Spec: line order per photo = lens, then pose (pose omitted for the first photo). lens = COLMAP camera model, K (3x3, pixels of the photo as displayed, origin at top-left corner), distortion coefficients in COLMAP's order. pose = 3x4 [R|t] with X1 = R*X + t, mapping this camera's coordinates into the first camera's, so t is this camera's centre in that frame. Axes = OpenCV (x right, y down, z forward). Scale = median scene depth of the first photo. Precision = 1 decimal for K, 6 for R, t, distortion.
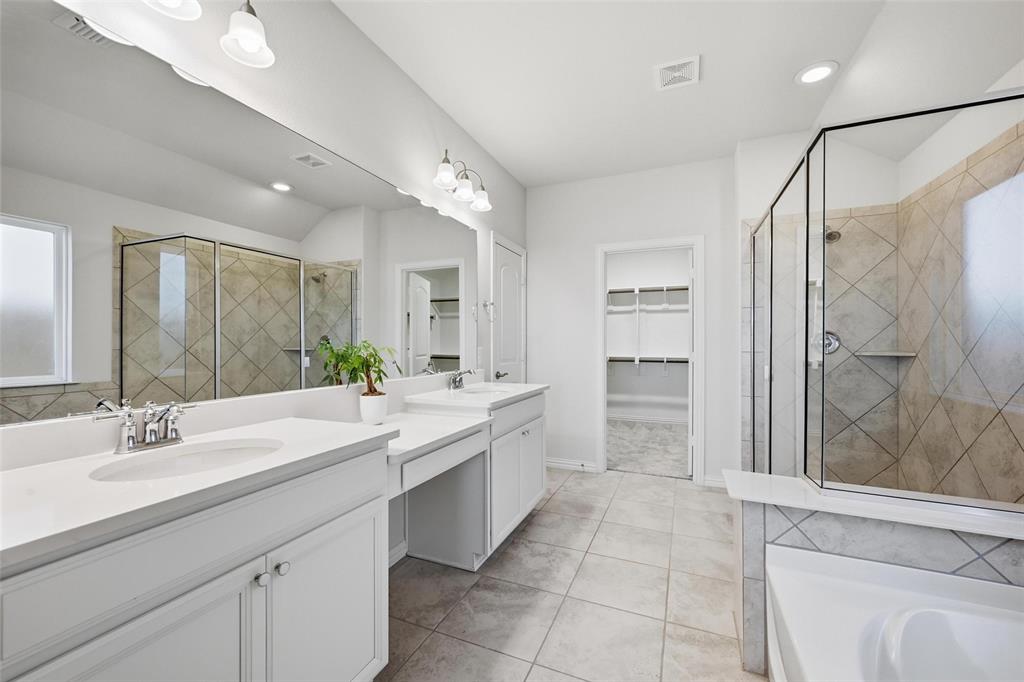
lens RADIAL K [[407.7, 0, 508.2], [0, 407.7, 343.4], [0, 0, 1]] dist [-0.002531, 0.000148]
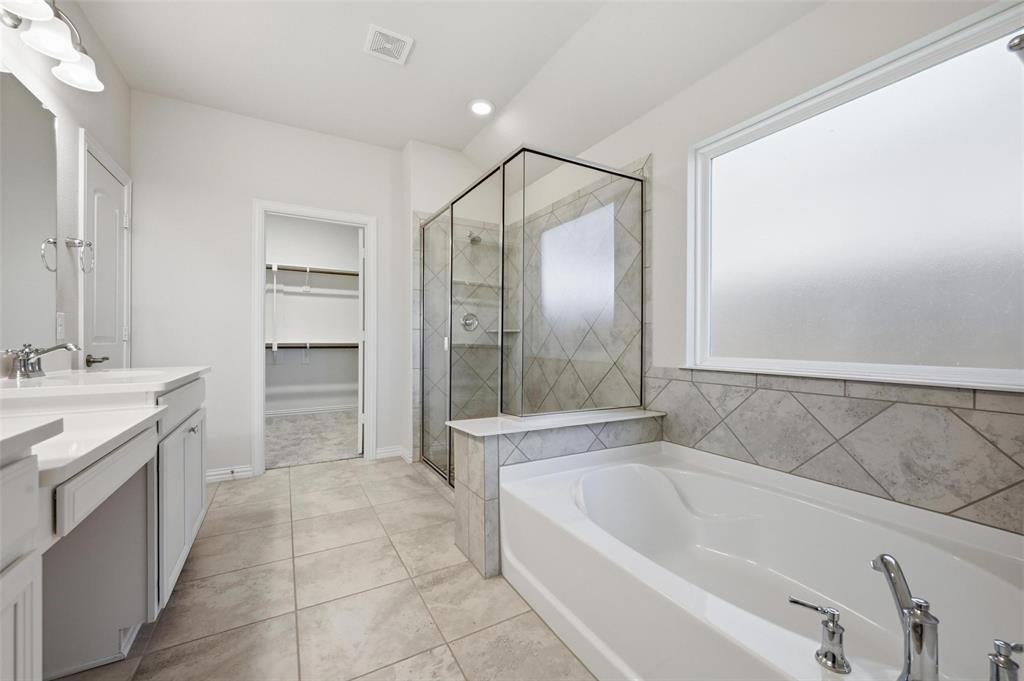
lens RADIAL K [[406.5, 0, 519.9], [0, 406.5, 339.9], [0, 0, 1]] dist [-0.002136, 0.000791]
pose [[0.599229, 0.000031, 0.800577, -0.176446], [-0.002875, 0.999994, 0.002113, 0.058372], [-0.800572, -0.003568, 0.599226, 0.120447]]
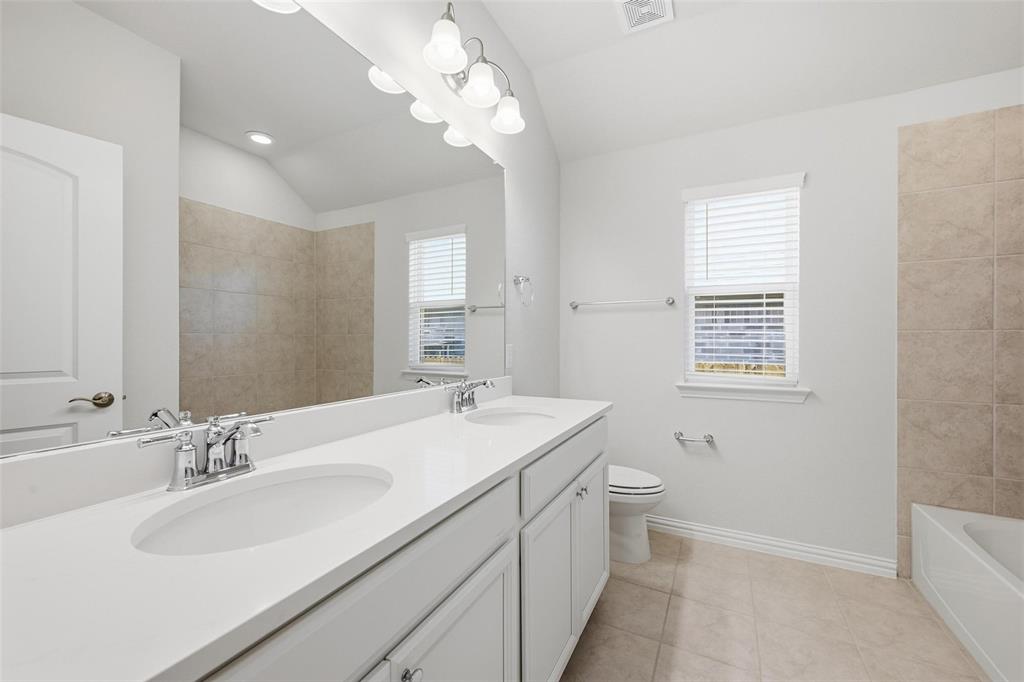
lens RADIAL K [[407.7, 0, 513.7], [0, 407.7, 340.8], [0, 0, 1]] dist [-0.002531, 0.000148]
pose [[0.998163, 0.011042, -0.059573, -0.019231], [-0.011085, 0.999938, -0.000401, 0.007013], [0.059565, 0.001060, 0.998224, 0.409526]]
